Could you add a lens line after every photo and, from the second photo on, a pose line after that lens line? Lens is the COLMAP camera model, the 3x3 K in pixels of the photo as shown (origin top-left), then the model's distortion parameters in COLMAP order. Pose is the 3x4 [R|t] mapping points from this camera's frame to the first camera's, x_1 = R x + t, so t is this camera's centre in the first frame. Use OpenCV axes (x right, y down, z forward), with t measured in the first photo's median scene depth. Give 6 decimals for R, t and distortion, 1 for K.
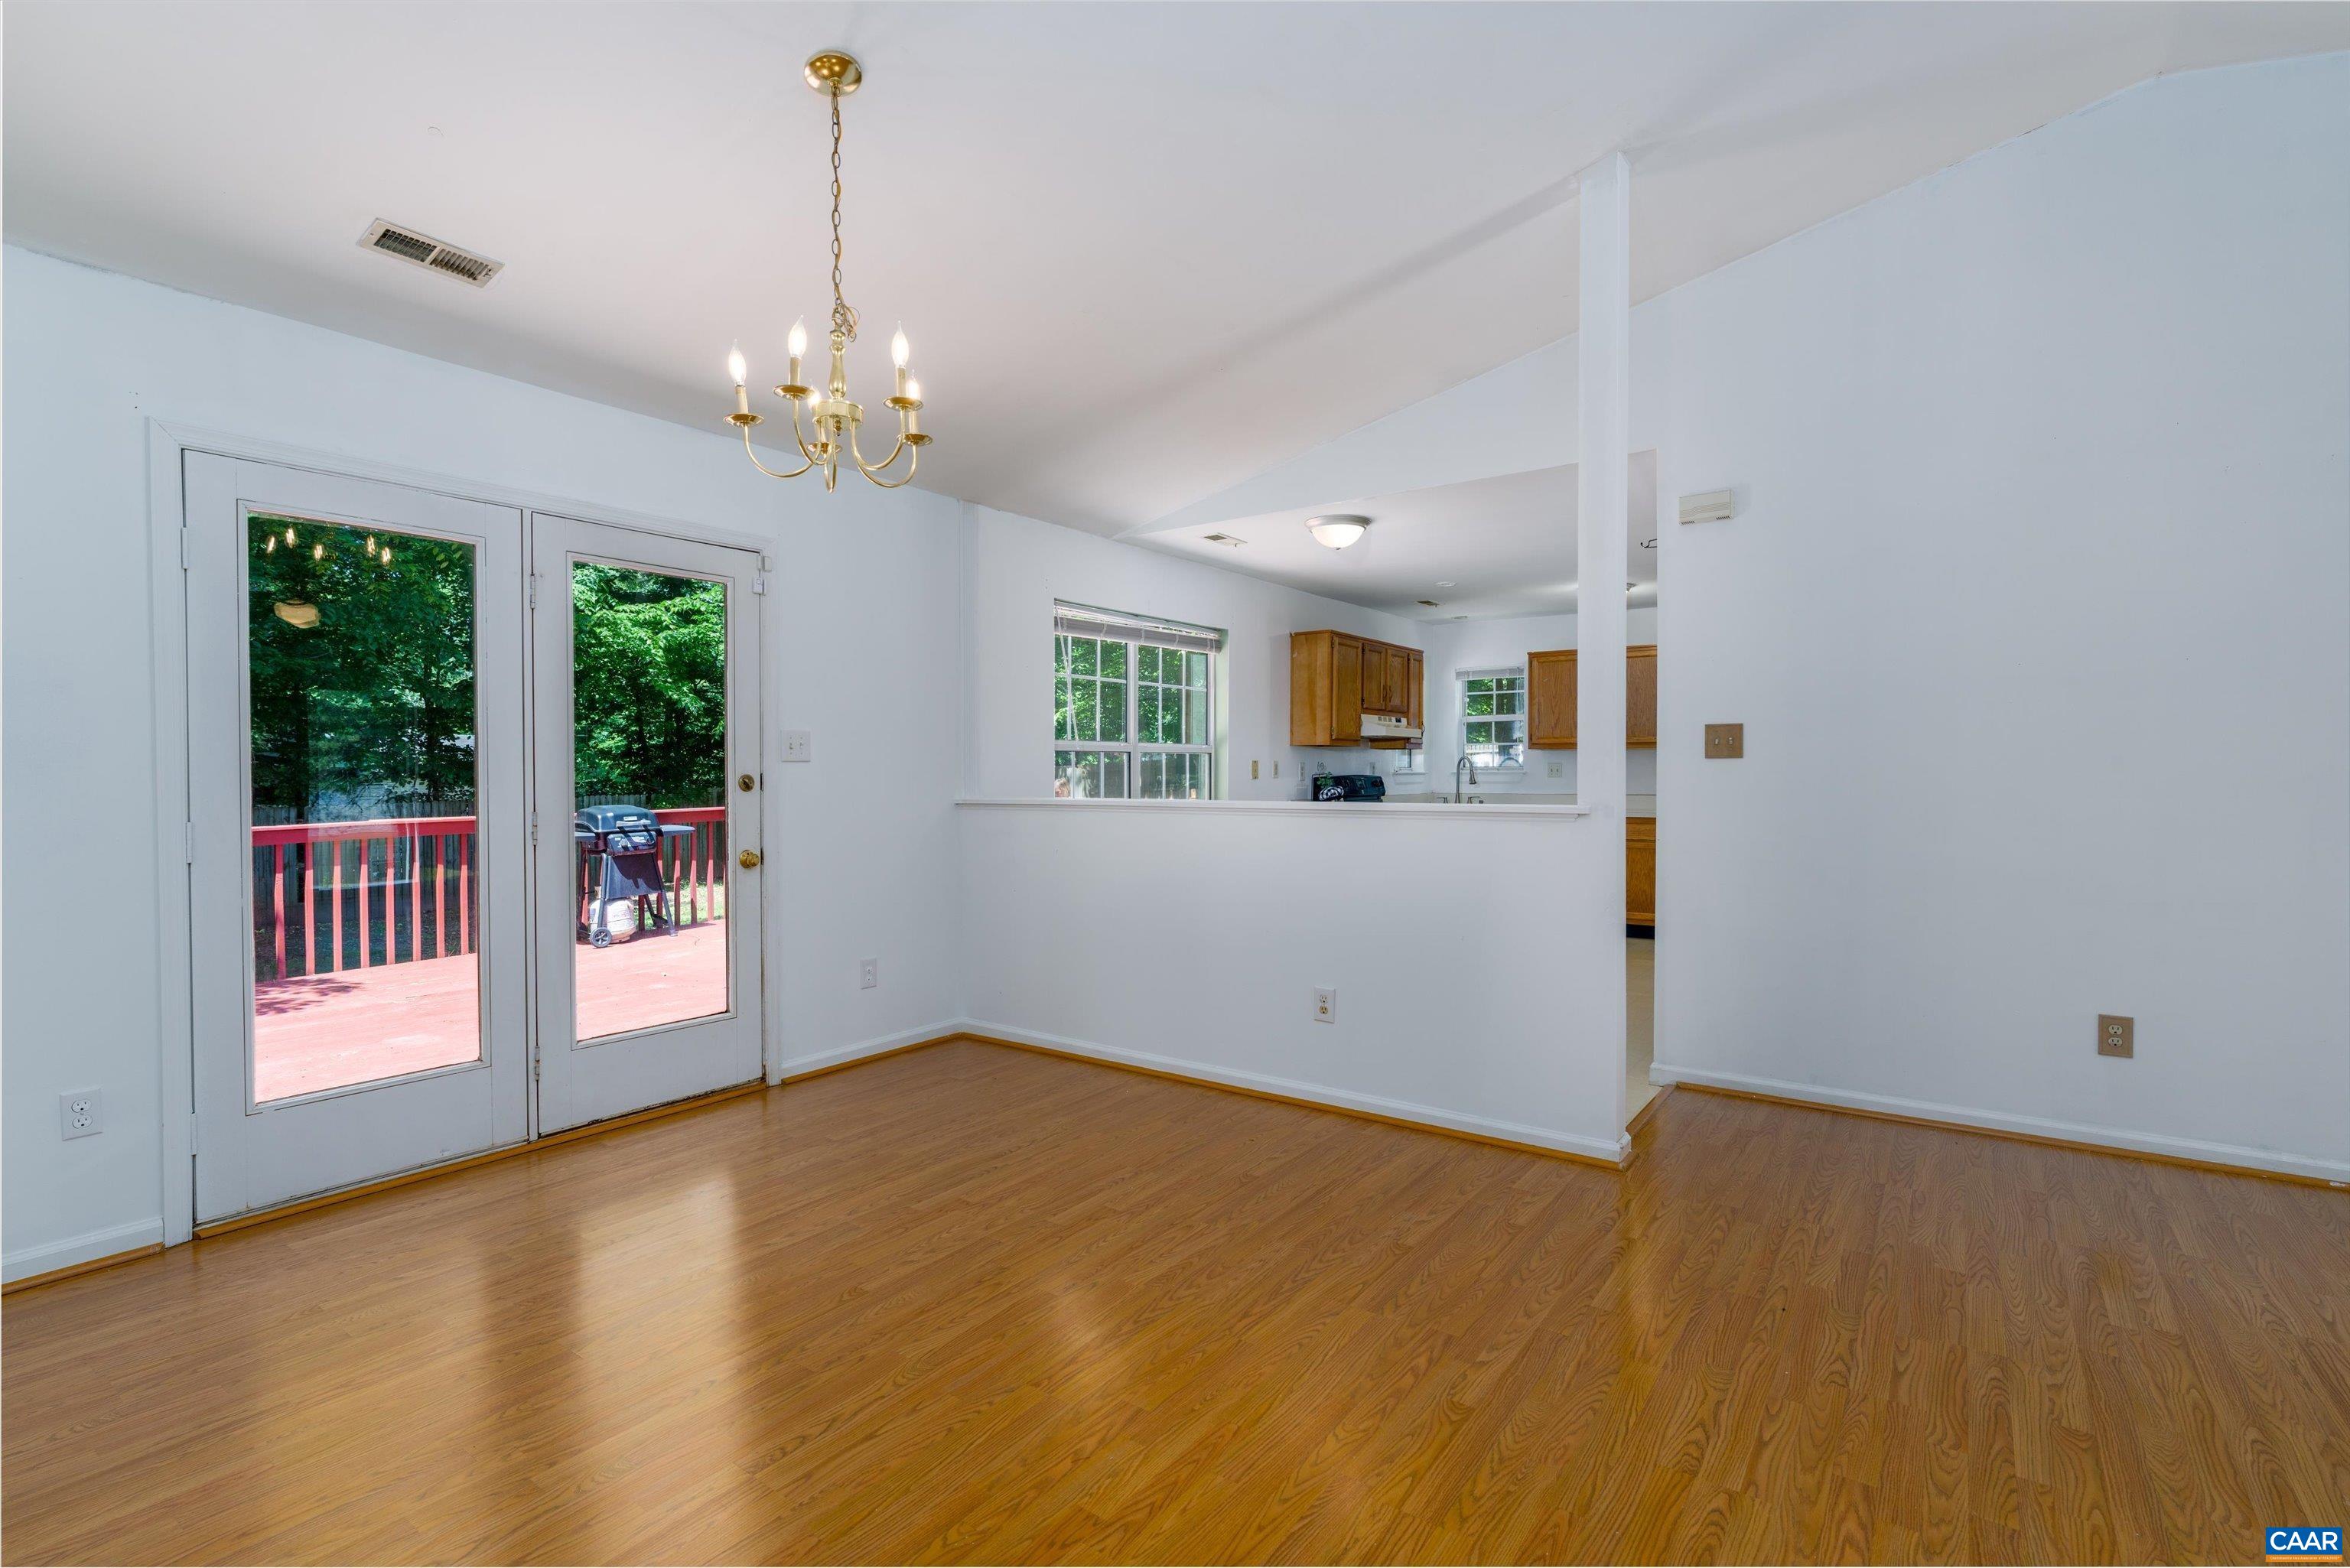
lens RADIAL K [[1084.8, 0, 1176.0], [0, 1084.8, 766.2], [0, 0, 1]] dist [-0.004624, -0.002069]
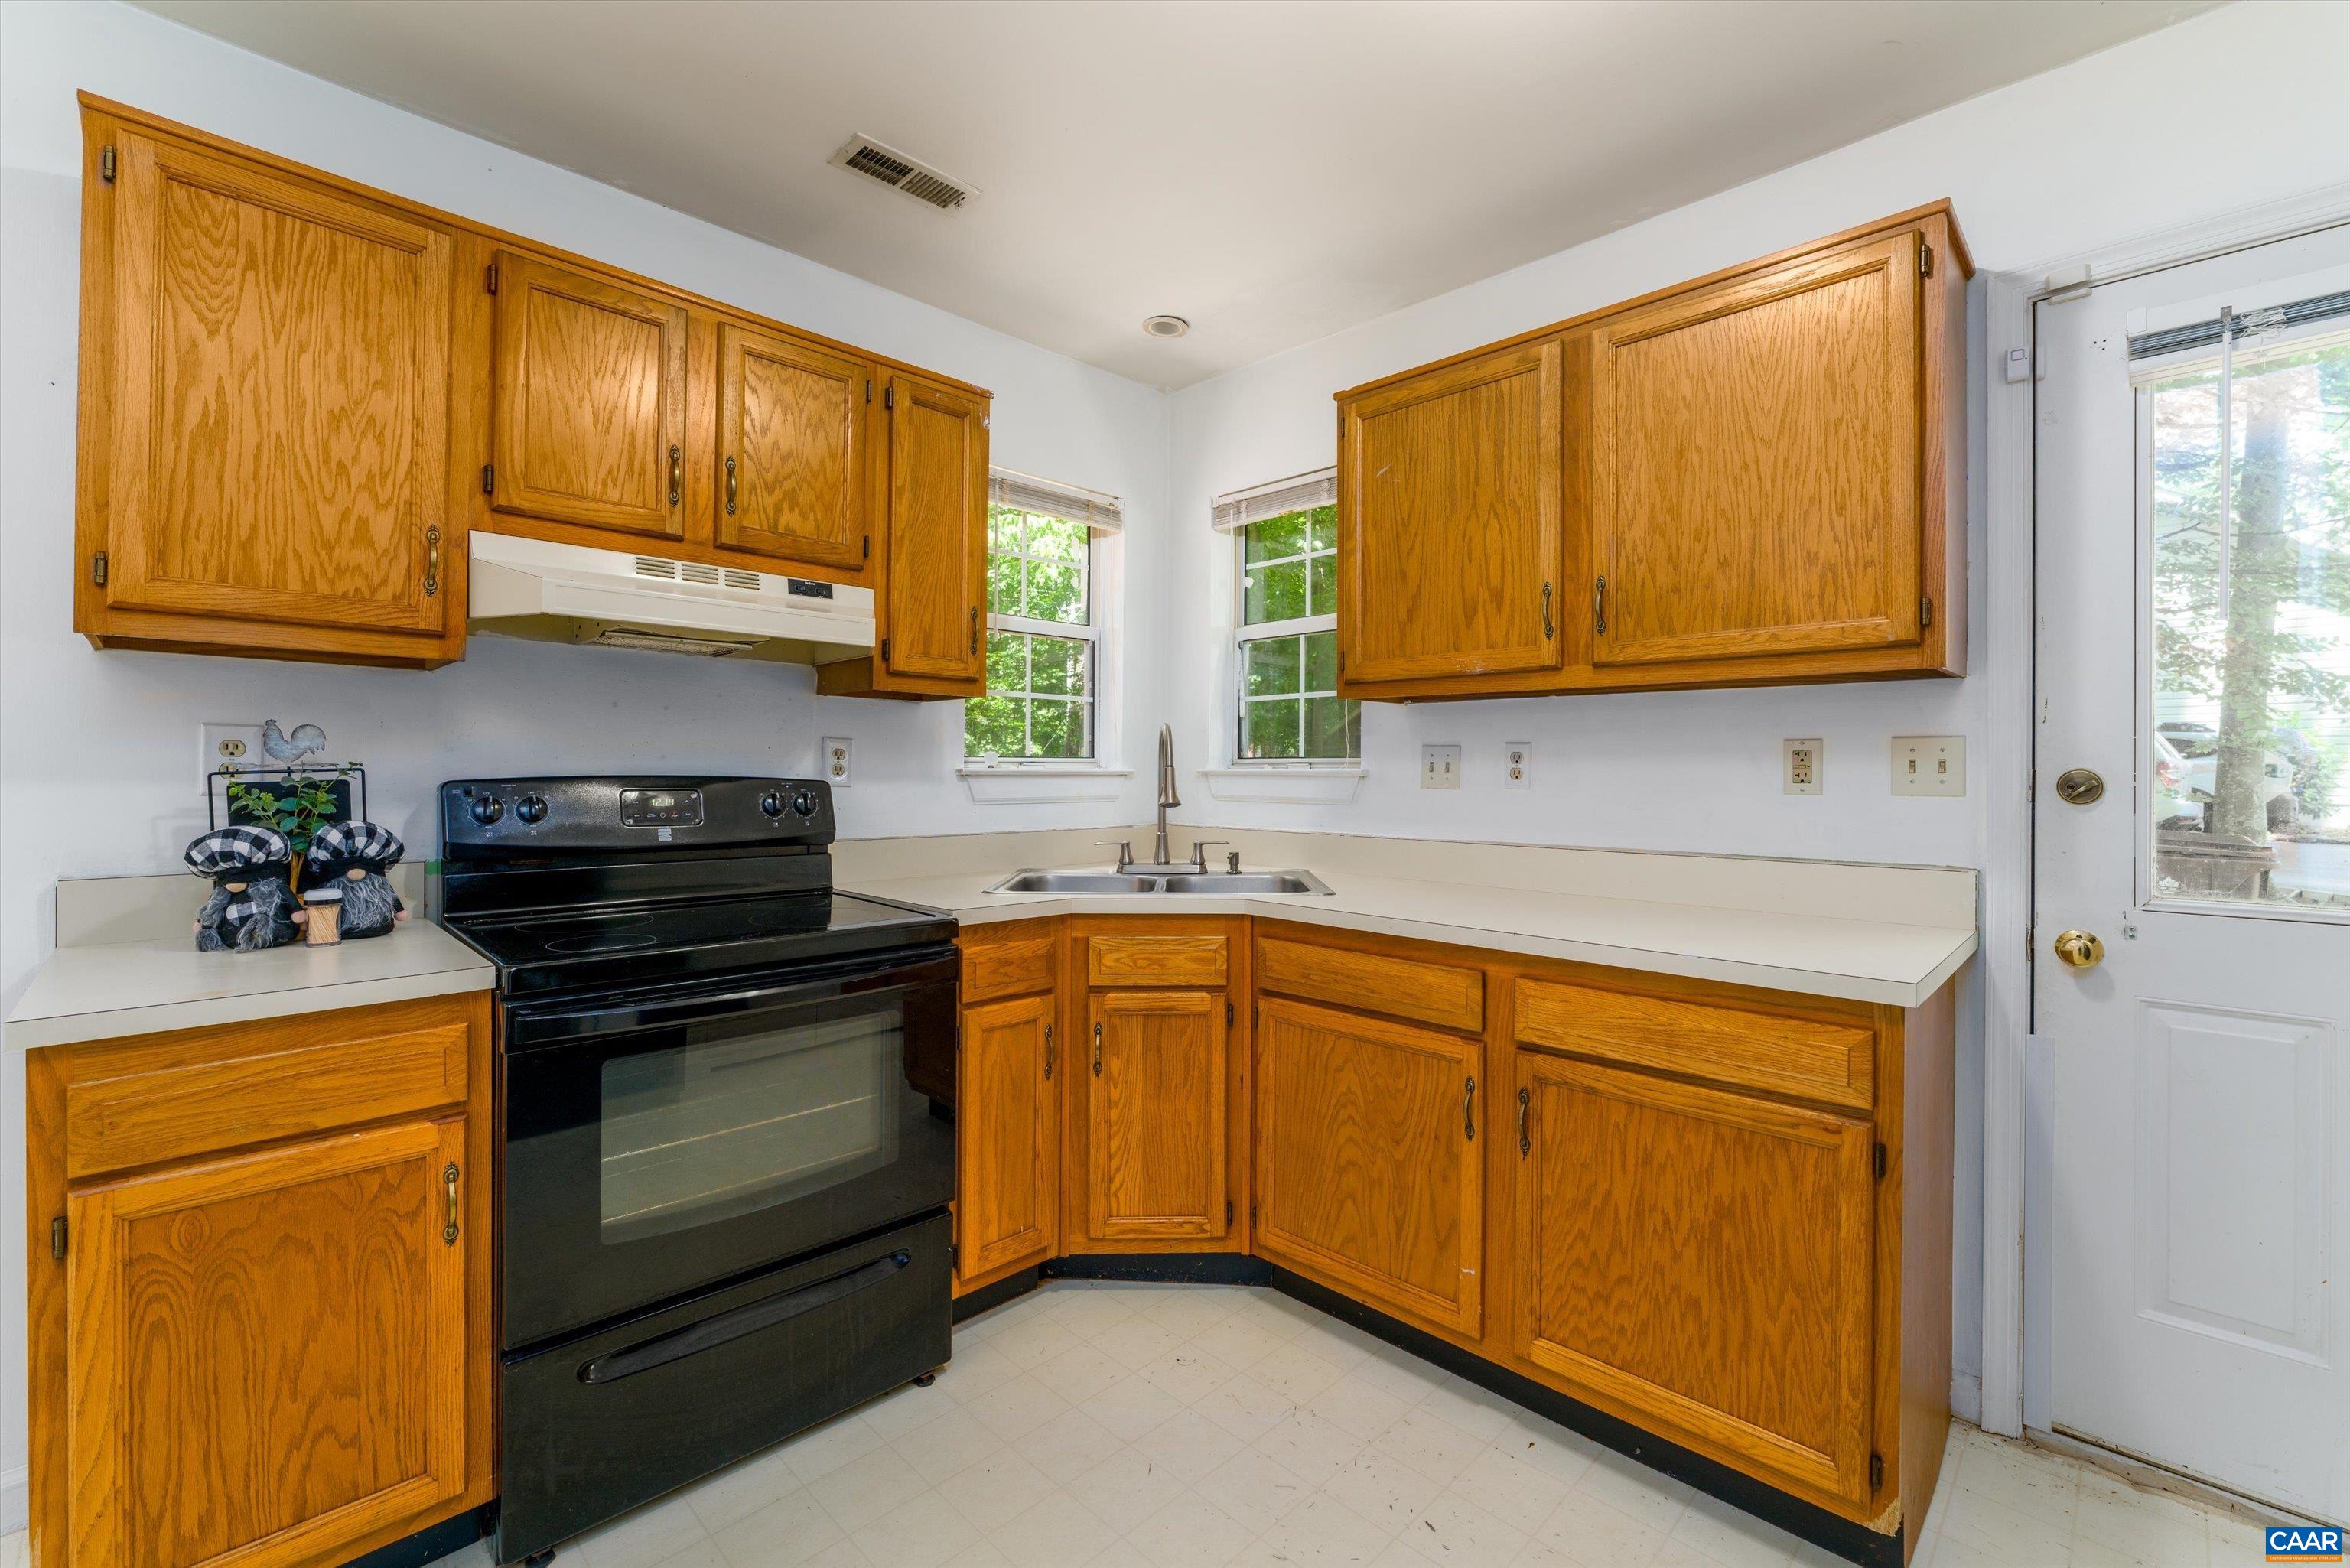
lens RADIAL K [[996.0, 0, 1167.8], [0, 996.0, 769.9], [0, 0, 1]] dist [-0.003605, -0.001315]
pose [[0.988785, 0.006843, -0.149189, 0.661486], [-0.006101, 0.999967, 0.005435, 0.008161], [0.149221, -0.004464, 0.988794, 1.456893]]
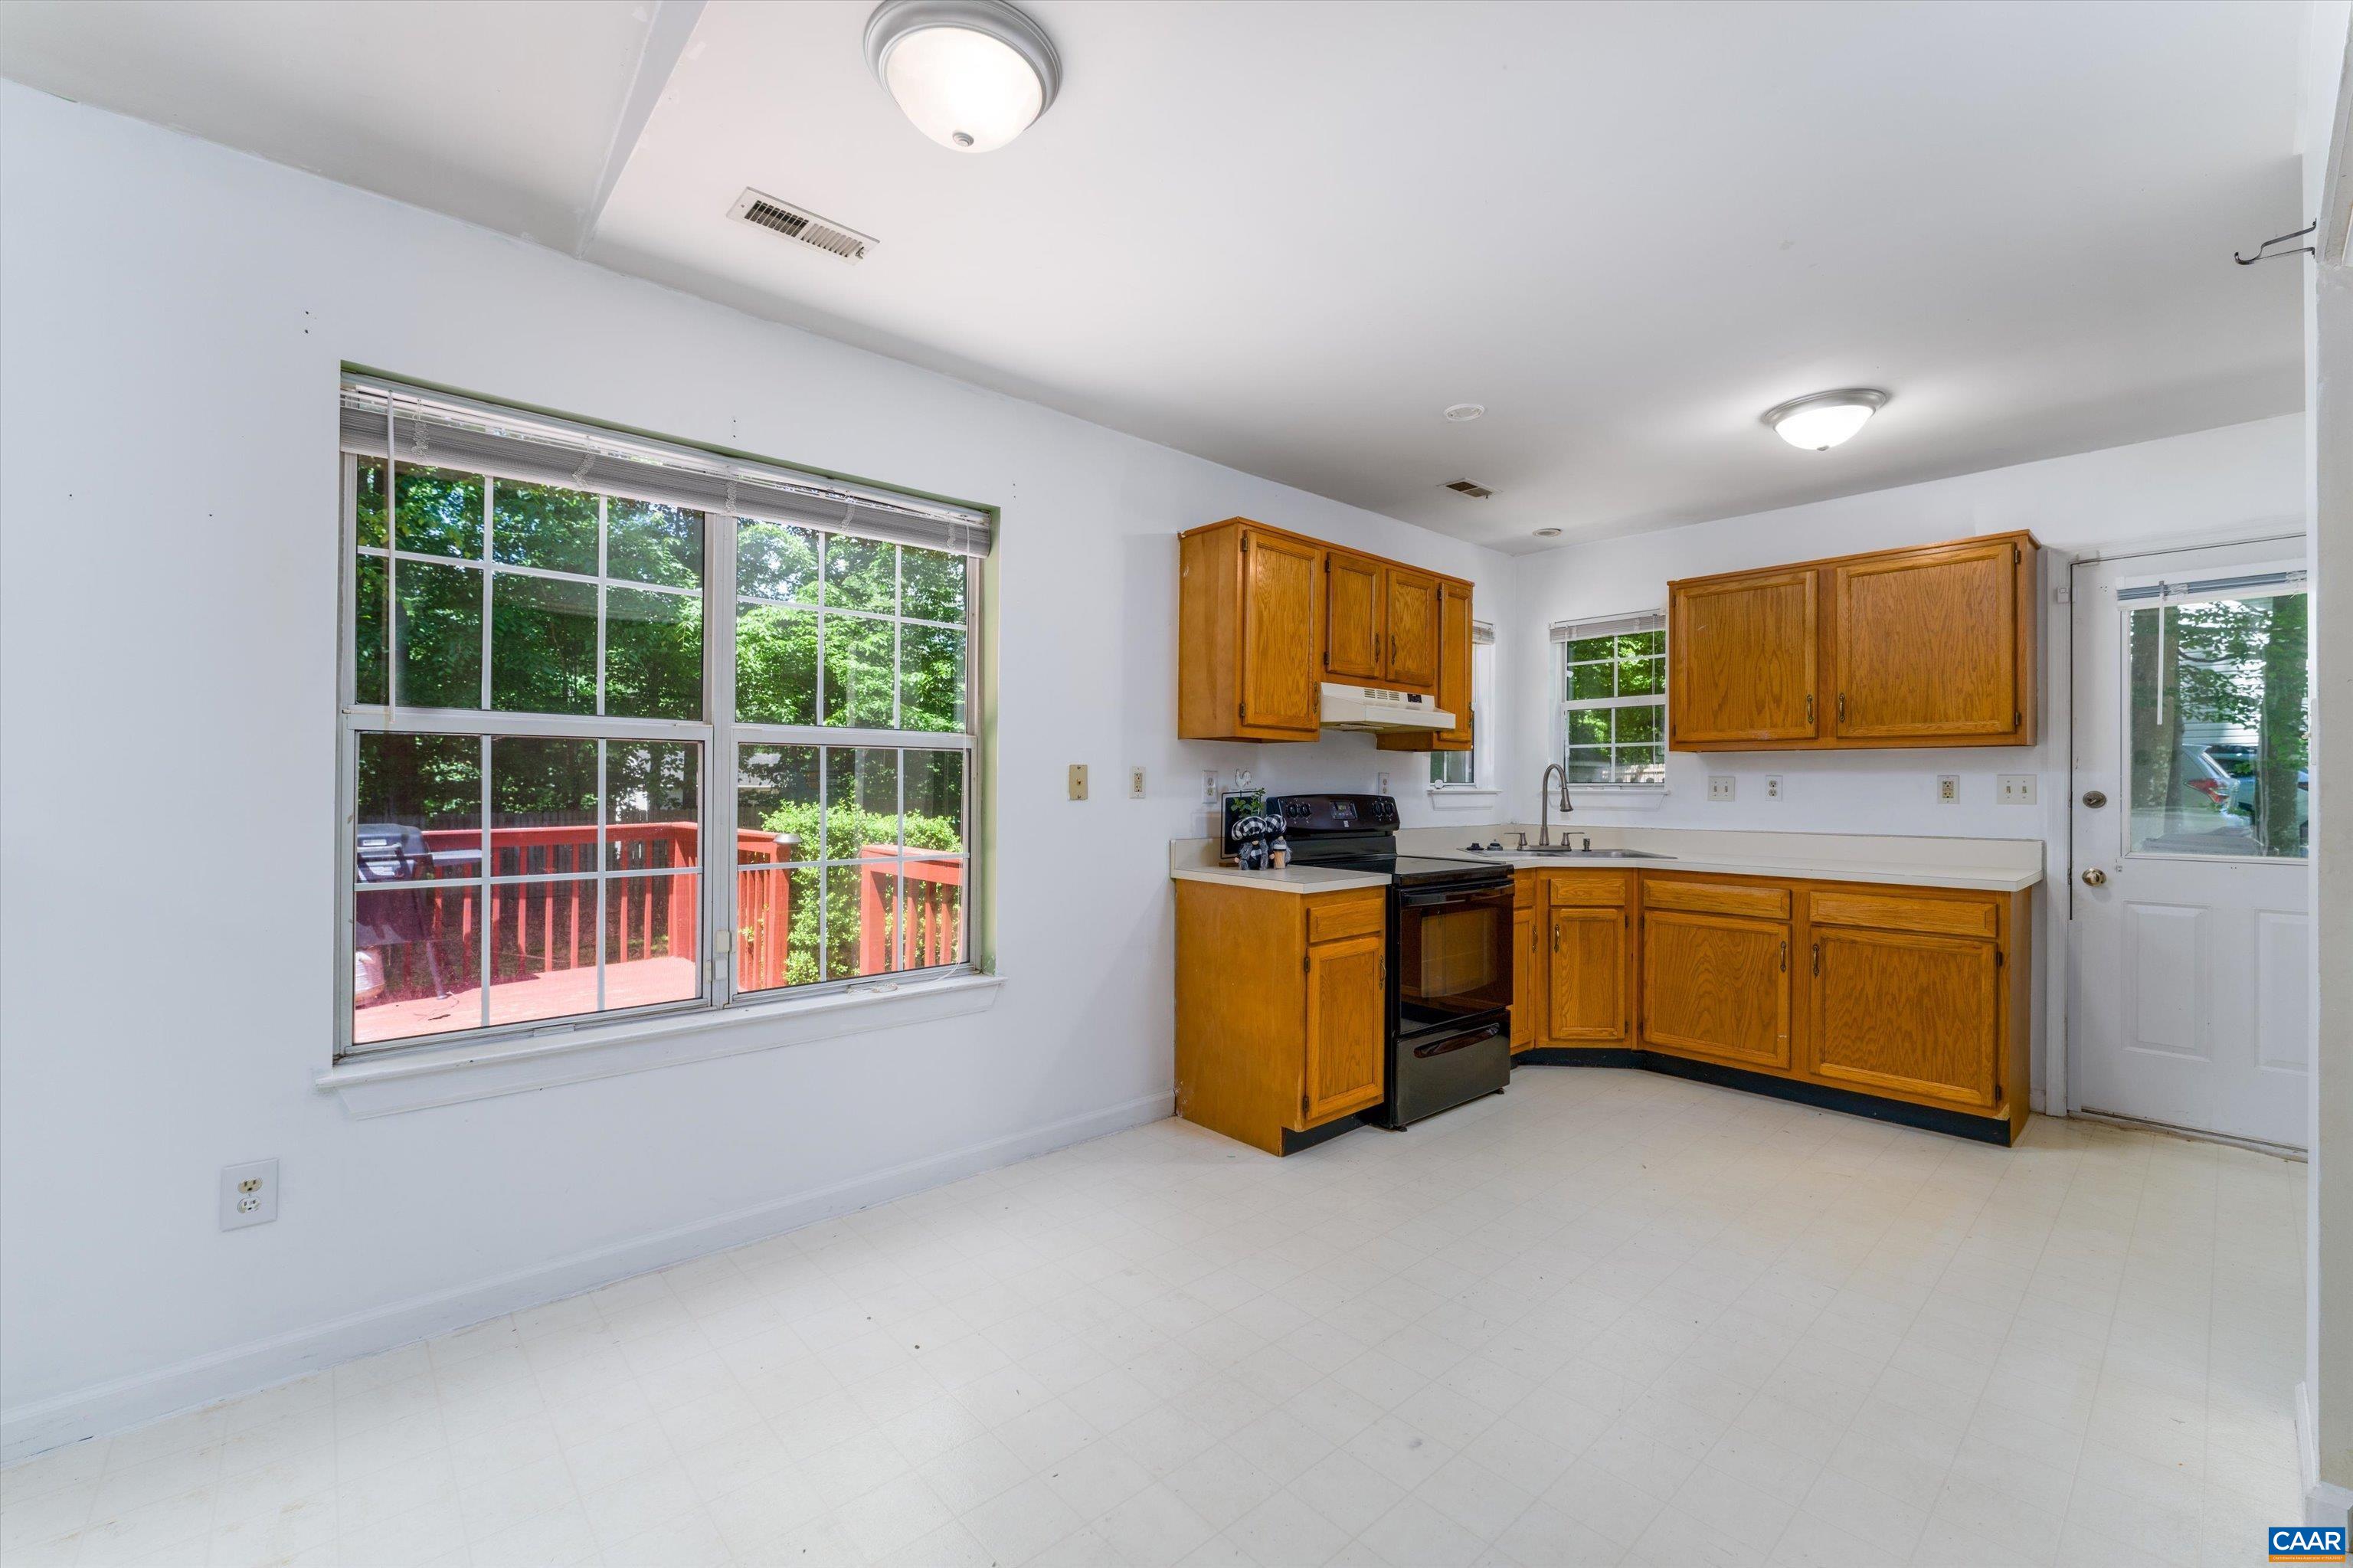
lens RADIAL K [[951.1, 0, 1174.1], [0, 951.1, 783.5], [0, 0, 1]] dist [-0.003903, -0.000052]
pose [[0.978770, 0.006269, -0.204864, 0.357555], [-0.005648, 0.999978, 0.003618, 0.002422], [0.204882, -0.002385, 0.978784, 0.945654]]
